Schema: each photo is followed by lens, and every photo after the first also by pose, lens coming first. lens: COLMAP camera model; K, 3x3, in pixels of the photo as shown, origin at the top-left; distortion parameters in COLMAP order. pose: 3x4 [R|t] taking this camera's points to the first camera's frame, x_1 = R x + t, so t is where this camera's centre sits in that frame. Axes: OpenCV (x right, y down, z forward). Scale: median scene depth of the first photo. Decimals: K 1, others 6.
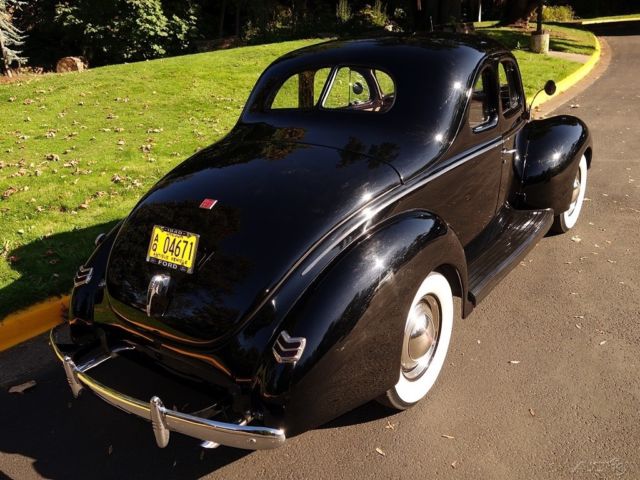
lens RADIAL K [[555.0, 0, 320.0], [0, 555.0, 240.0], [0, 0, 1]] dist [-0.001288, -0.011082]
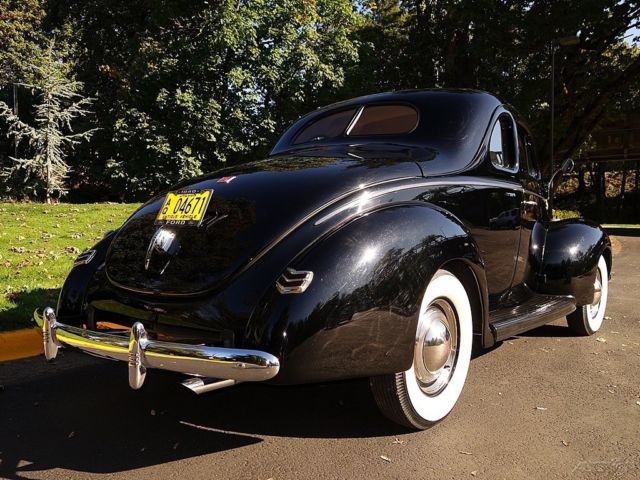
lens RADIAL K [[555.0, 0, 320.0], [0, 555.0, 240.0], [0, 0, 1]] dist [-0.001288, -0.011082]
pose [[0.995659, 0.086173, -0.035169, 0.010188], [-0.092862, 0.945208, -0.312984, 0.323365], [0.006271, 0.314891, 0.949107, 0.090752]]
